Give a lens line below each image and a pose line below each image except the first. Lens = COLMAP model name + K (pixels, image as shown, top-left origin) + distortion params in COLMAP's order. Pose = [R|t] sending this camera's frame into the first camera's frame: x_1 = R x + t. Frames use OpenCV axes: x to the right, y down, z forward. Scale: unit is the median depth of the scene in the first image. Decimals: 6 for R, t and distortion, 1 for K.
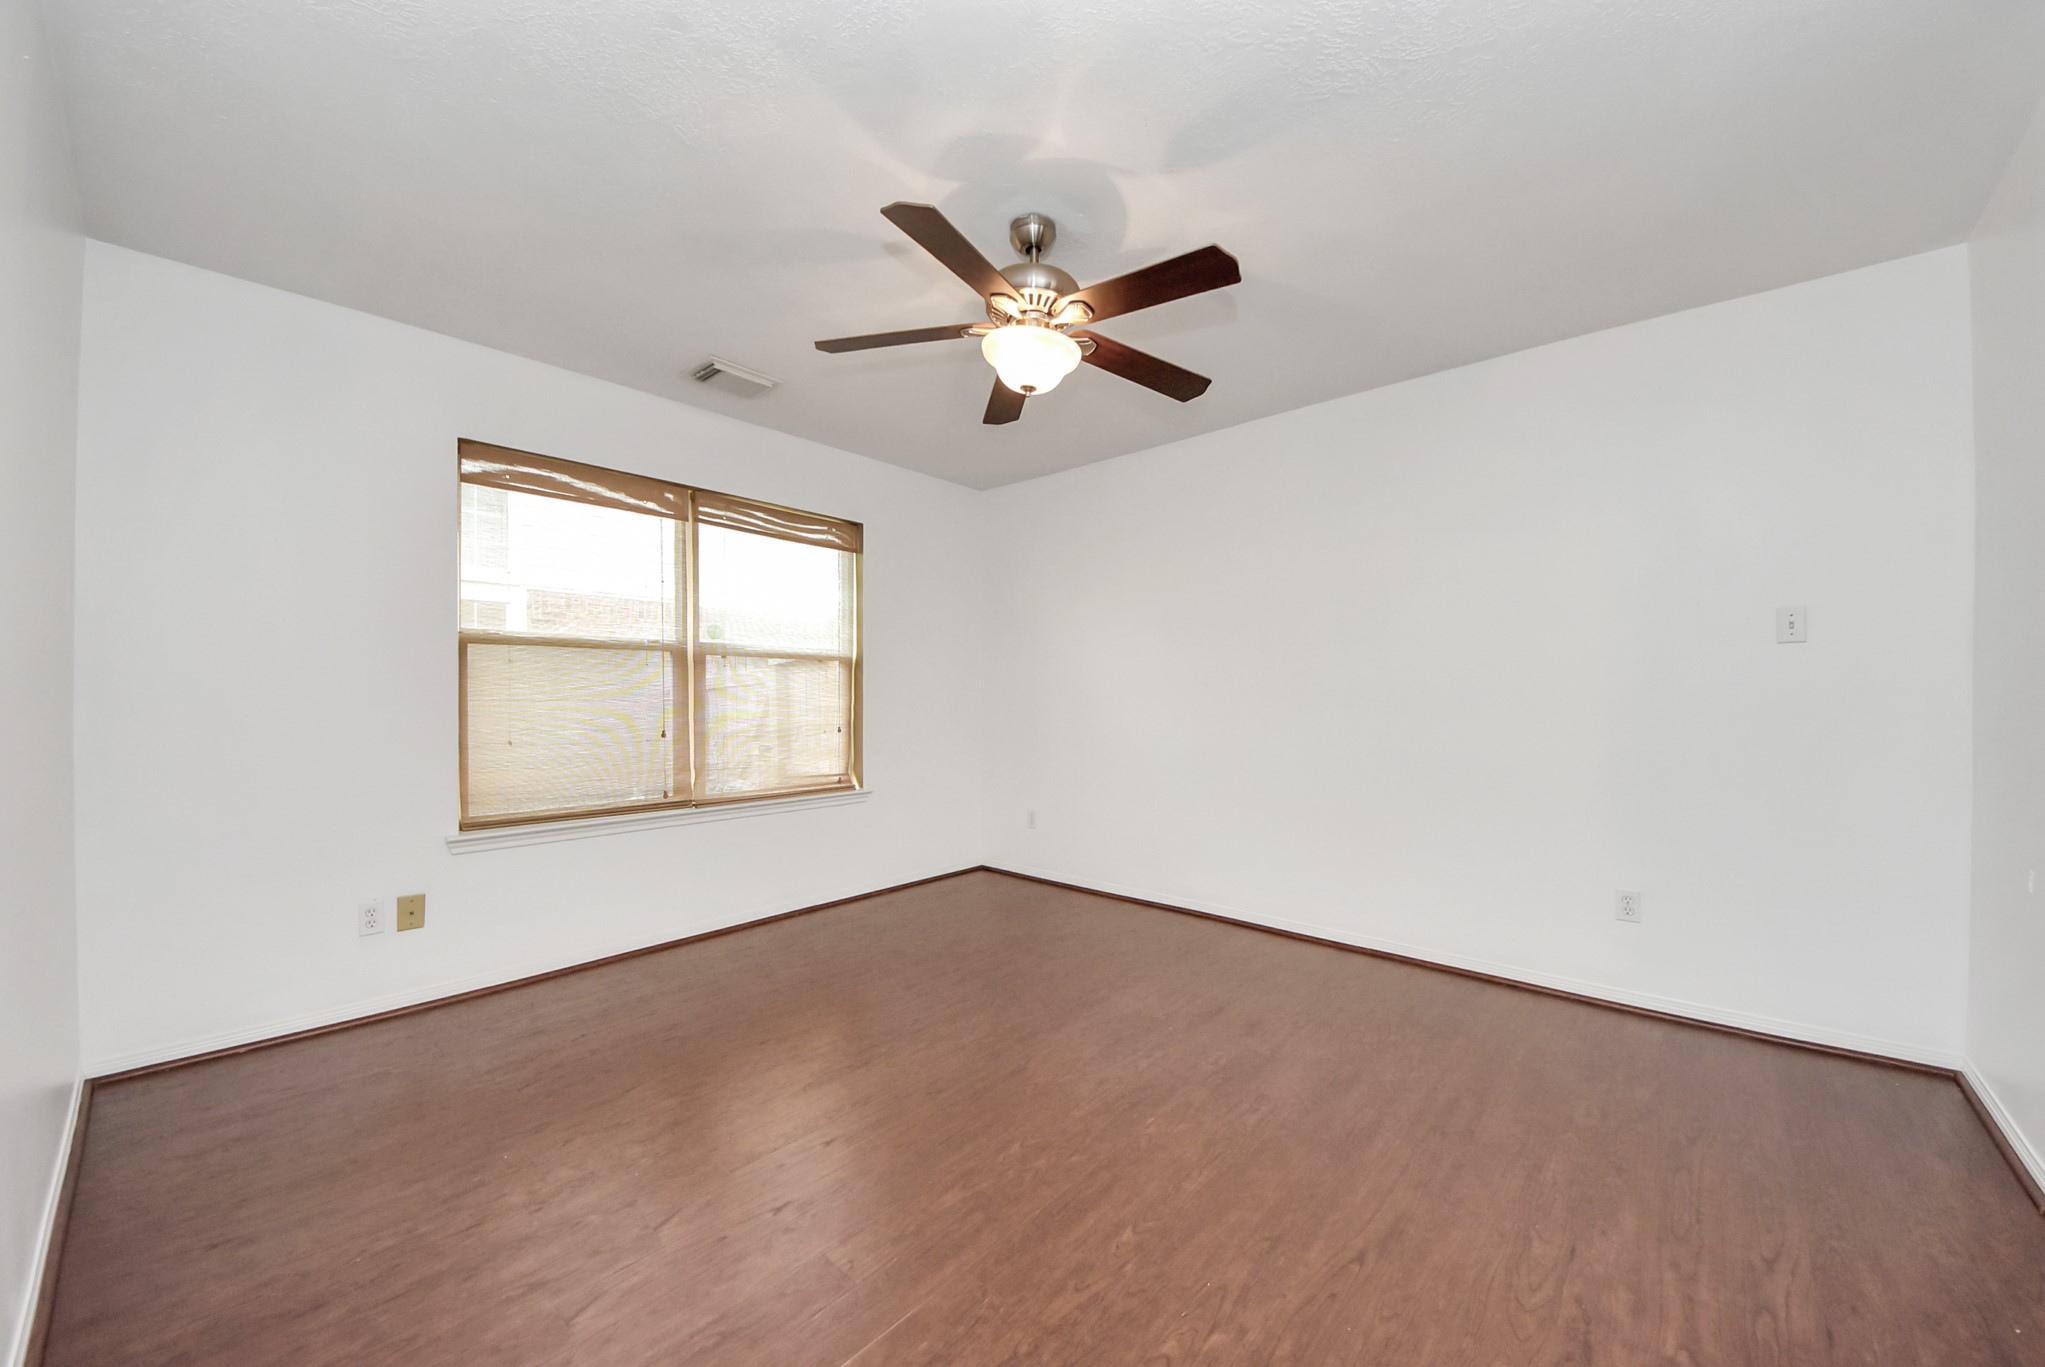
lens RADIAL K [[755.8, 0, 1084.3], [0, 755.8, 701.1], [0, 0, 1]] dist [0.010283, -0.005370]
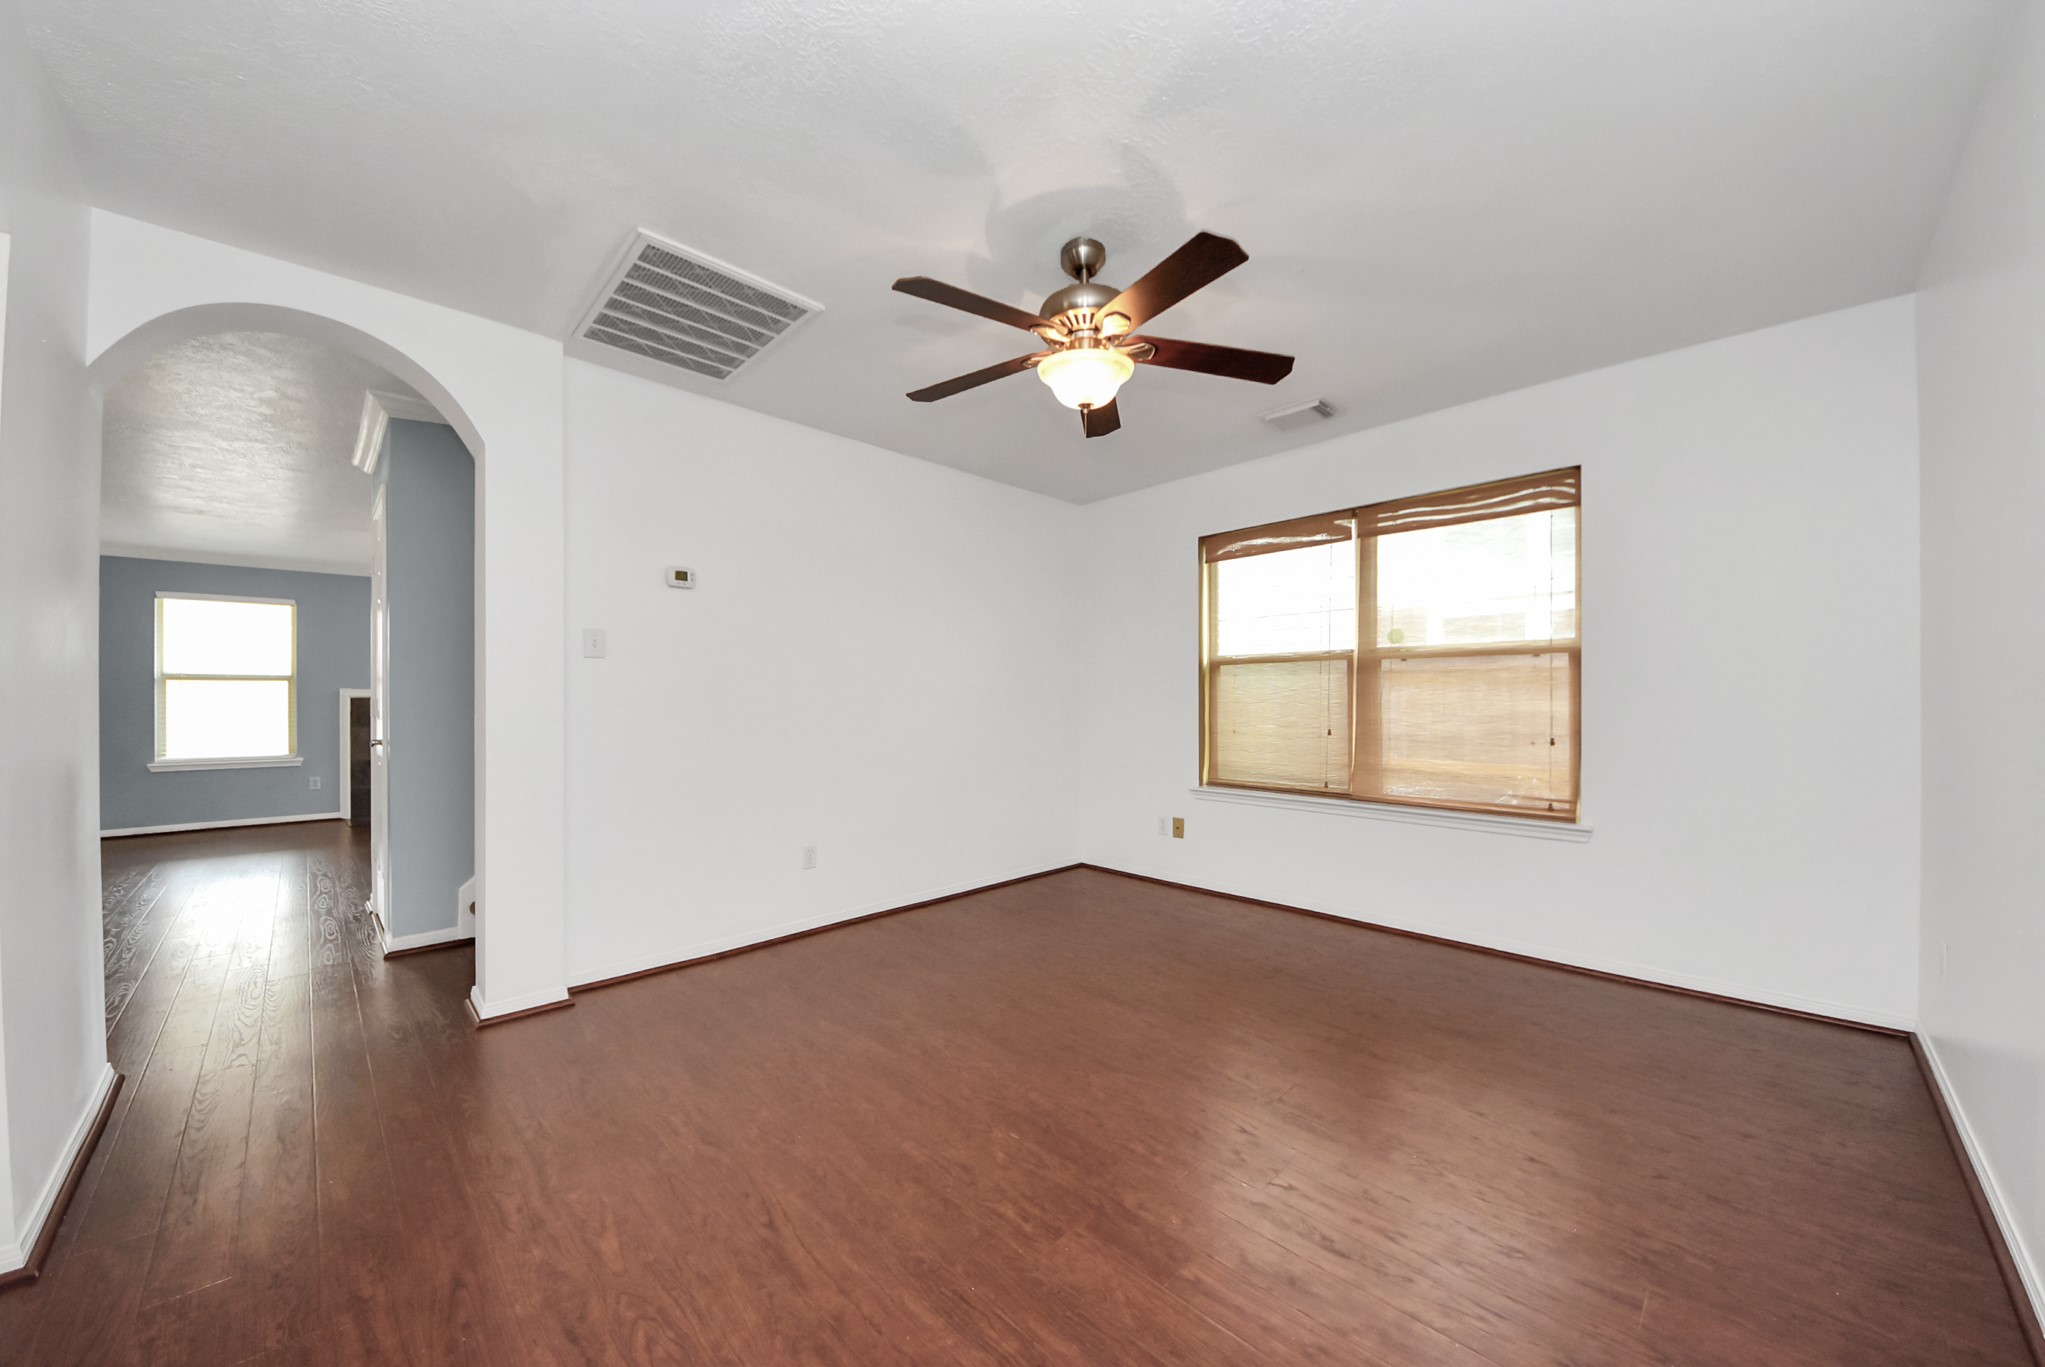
lens RADIAL K [[755.8, 0, 1028.1], [0, 755.8, 696.6], [0, 0, 1]] dist [0.010283, -0.005370]
pose [[-0.116917, -0.002792, -0.993138, 0.772013], [-0.006510, 0.999977, -0.002045, -0.005918], [0.993120, 0.006227, -0.116933, 0.826216]]
